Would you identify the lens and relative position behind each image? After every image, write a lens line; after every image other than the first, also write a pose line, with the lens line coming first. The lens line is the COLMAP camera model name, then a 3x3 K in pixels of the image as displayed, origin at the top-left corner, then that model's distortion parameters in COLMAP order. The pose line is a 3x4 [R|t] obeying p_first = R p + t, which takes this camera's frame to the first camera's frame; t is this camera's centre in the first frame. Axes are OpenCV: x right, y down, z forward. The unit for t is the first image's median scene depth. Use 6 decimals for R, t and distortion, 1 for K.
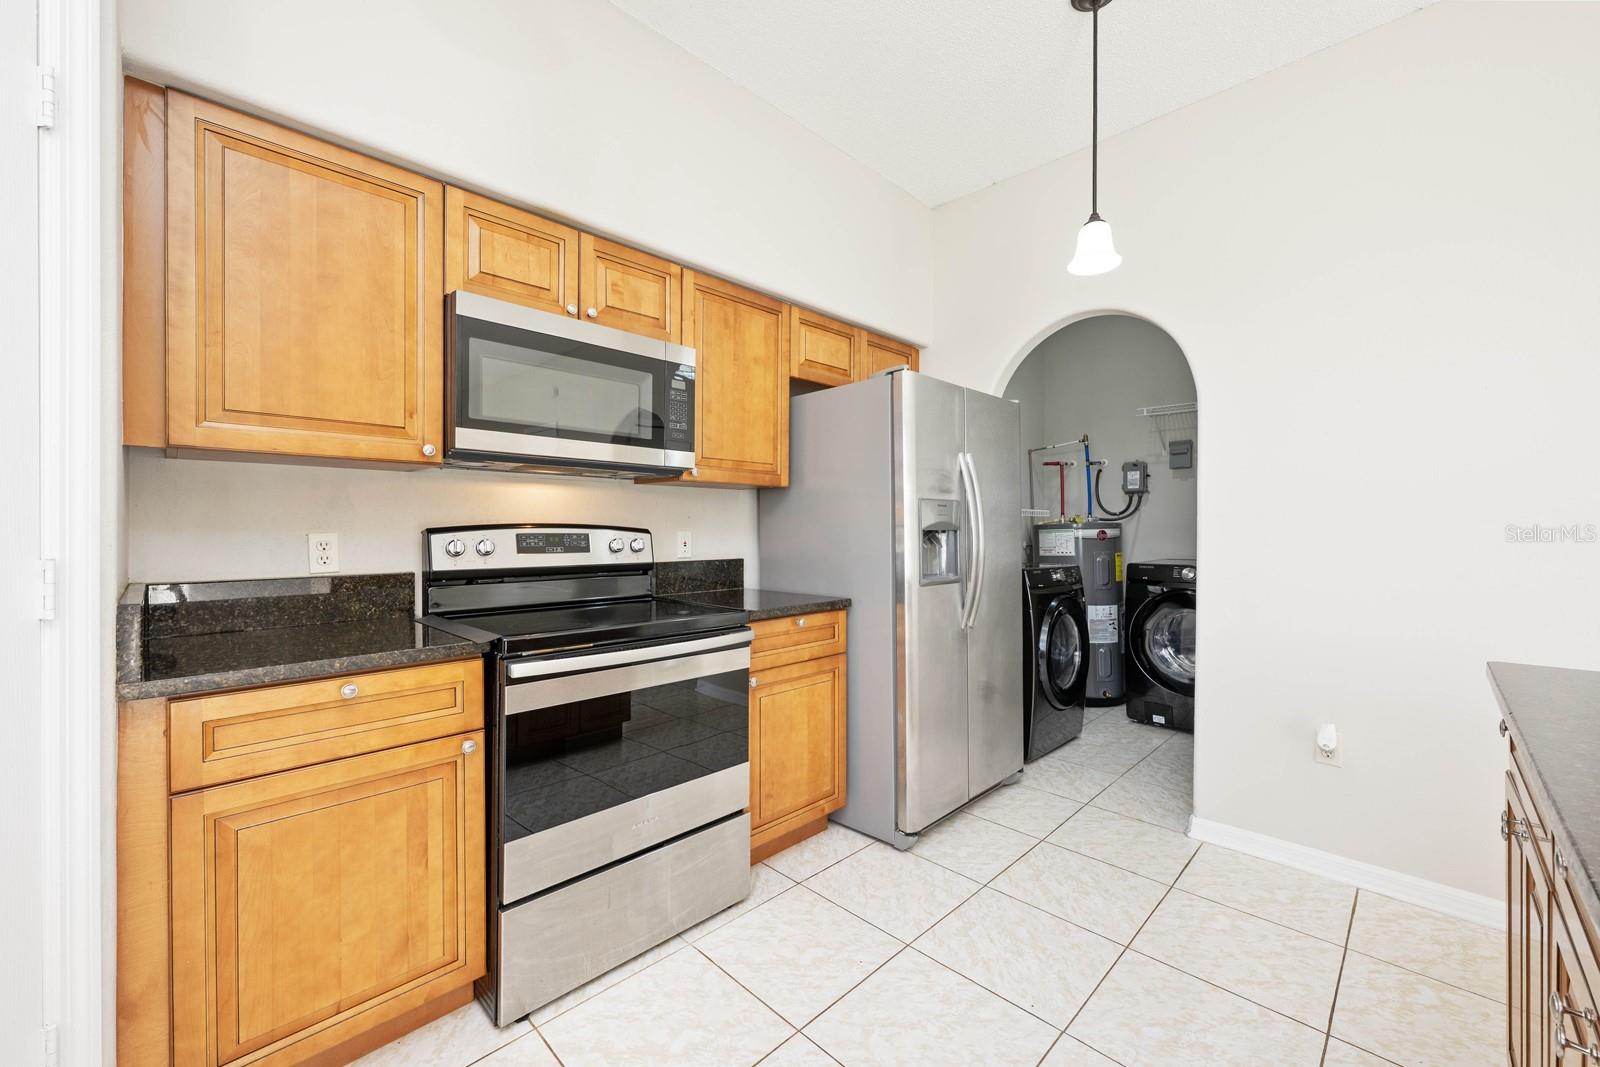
lens RADIAL K [[636.8, 0, 800.7], [0, 636.8, 536.0], [0, 0, 1]] dist [0.000660, 0.000293]
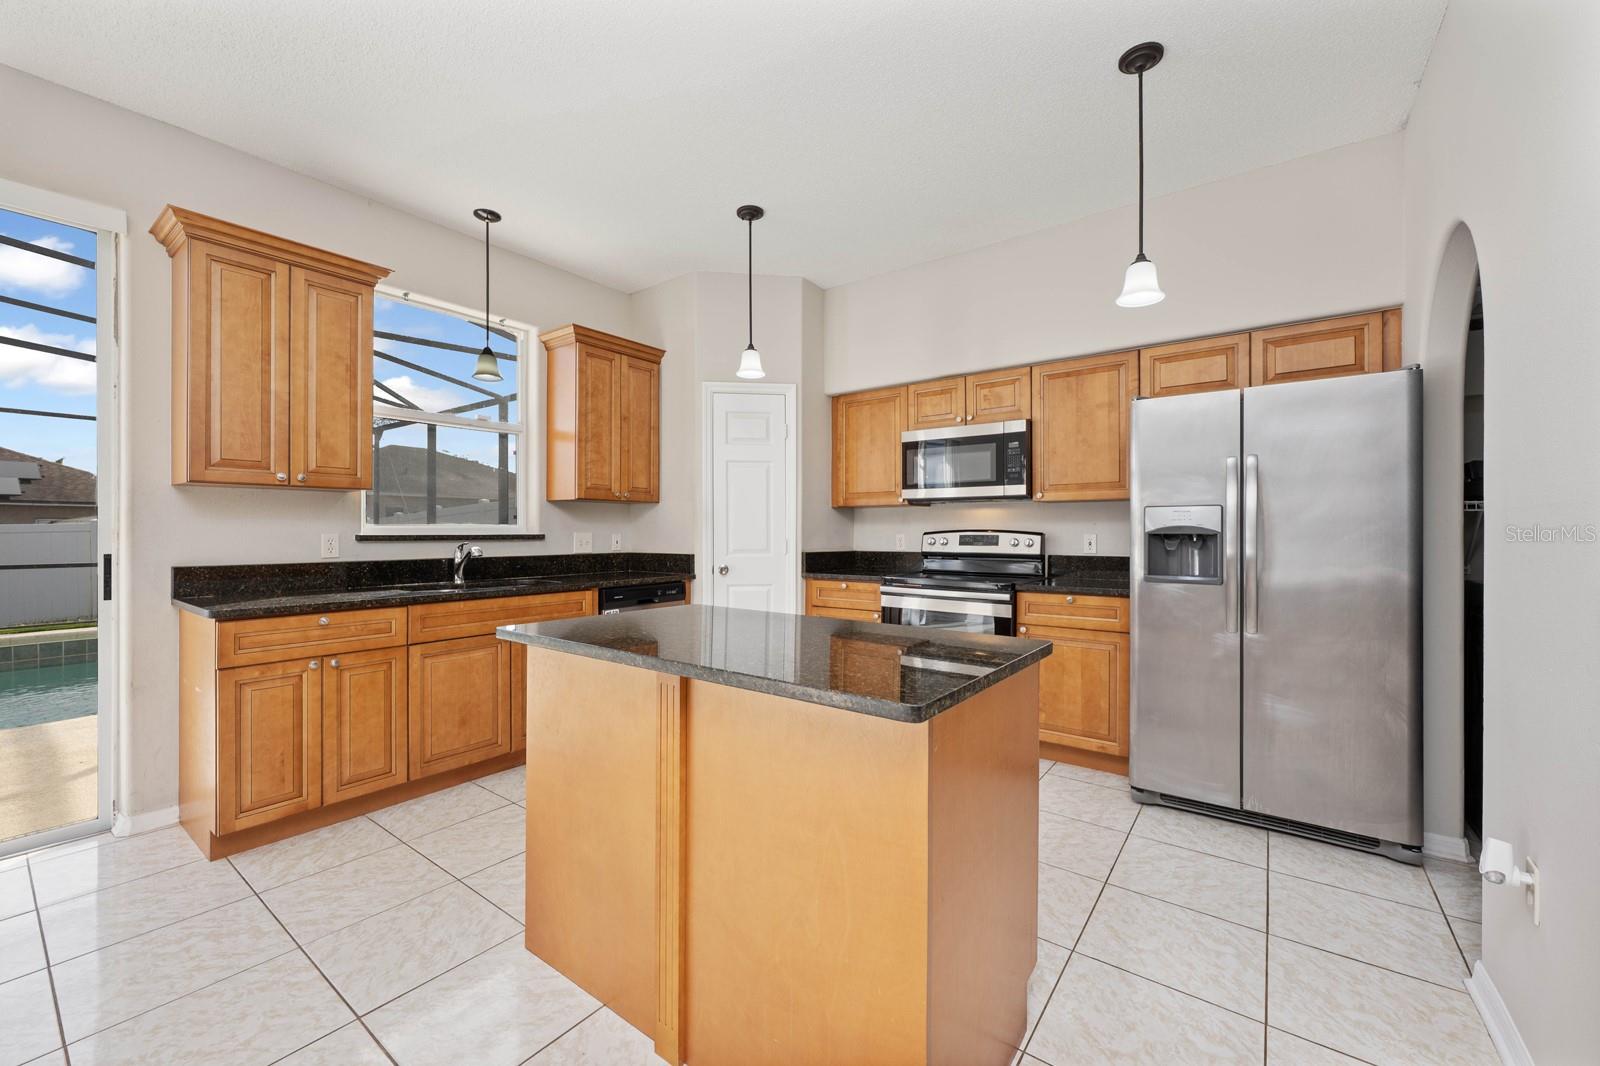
lens RADIAL K [[636.8, 0, 793.7], [0, 636.8, 531.6], [0, 0, 1]] dist [0.000660, 0.000293]
pose [[0.139135, 0.001981, -0.990271, 1.368626], [-0.005187, 0.999986, 0.001272, -0.013116], [0.990260, 0.004960, 0.139144, 0.211378]]
